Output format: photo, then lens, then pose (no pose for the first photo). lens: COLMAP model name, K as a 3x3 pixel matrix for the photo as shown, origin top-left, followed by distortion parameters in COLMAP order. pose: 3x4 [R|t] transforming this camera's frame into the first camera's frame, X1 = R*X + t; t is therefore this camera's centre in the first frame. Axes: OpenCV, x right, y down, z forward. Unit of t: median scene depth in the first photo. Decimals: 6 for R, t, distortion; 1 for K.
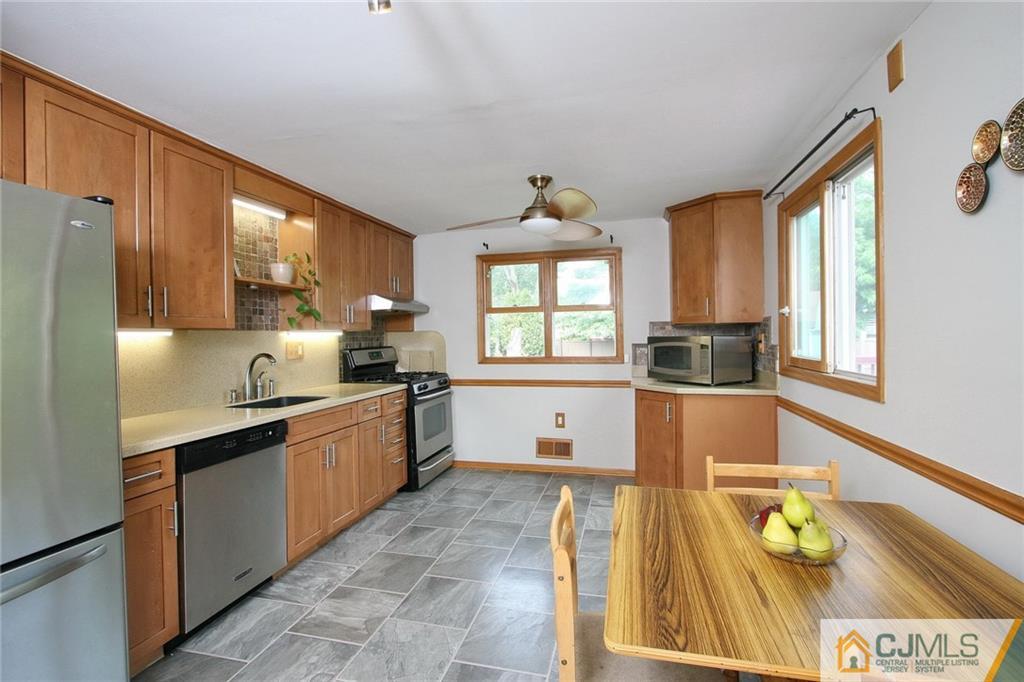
lens RADIAL K [[466.9, 0, 517.9], [0, 466.9, 335.3], [0, 0, 1]] dist [-0.011377, 0.000532]
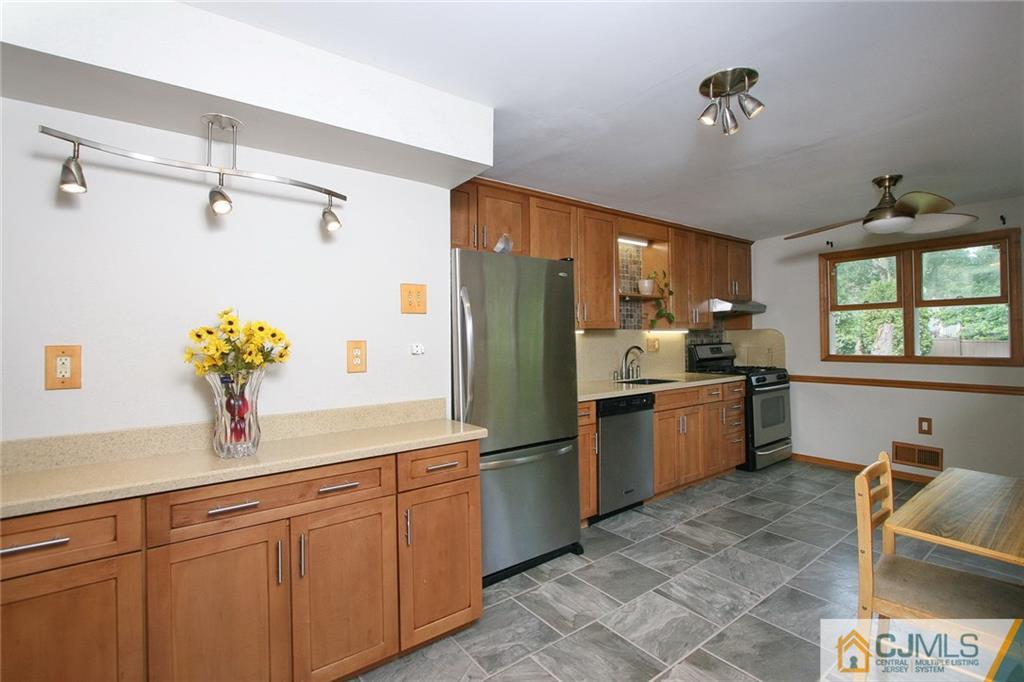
lens RADIAL K [[466.9, 0, 517.9], [0, 466.9, 335.3], [0, 0, 1]] dist [-0.011377, 0.000532]
pose [[0.775992, 0.002754, -0.630737, 0.055206], [0.000258, 0.999989, 0.004683, 0.000218], [0.630743, -0.003796, 0.775982, -0.268754]]
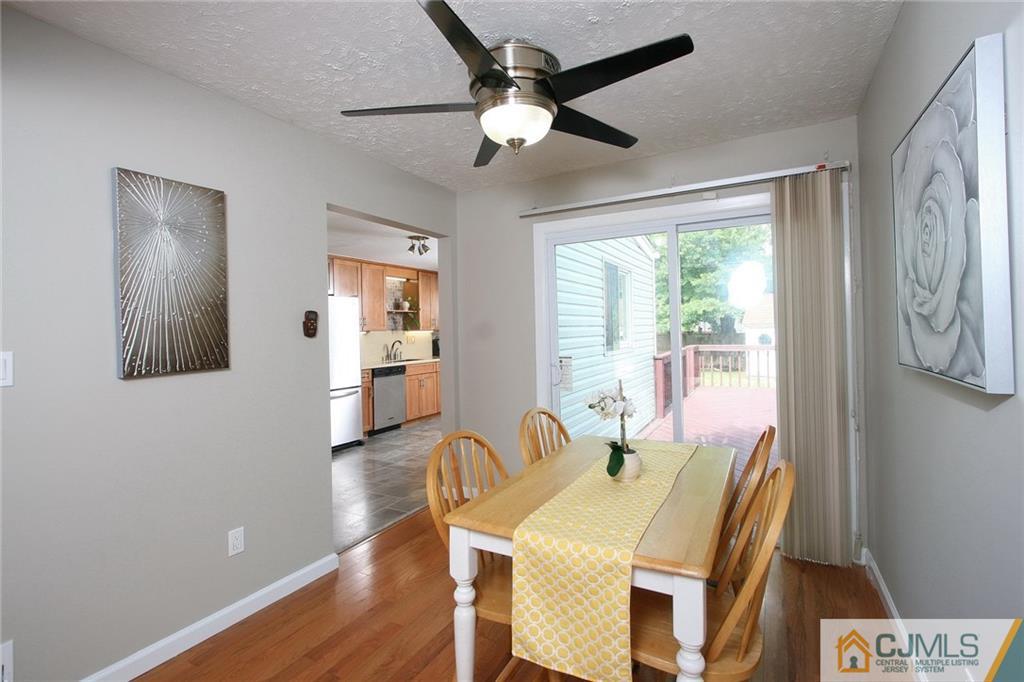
lens RADIAL K [[466.9, 0, 517.9], [0, 466.9, 335.3], [0, 0, 1]] dist [-0.011377, 0.000532]
pose [[0.966768, -0.006735, -0.255566, 0.589066], [0.009238, 0.999920, 0.008595, -0.001968], [0.255487, -0.010670, 0.966754, -1.030003]]
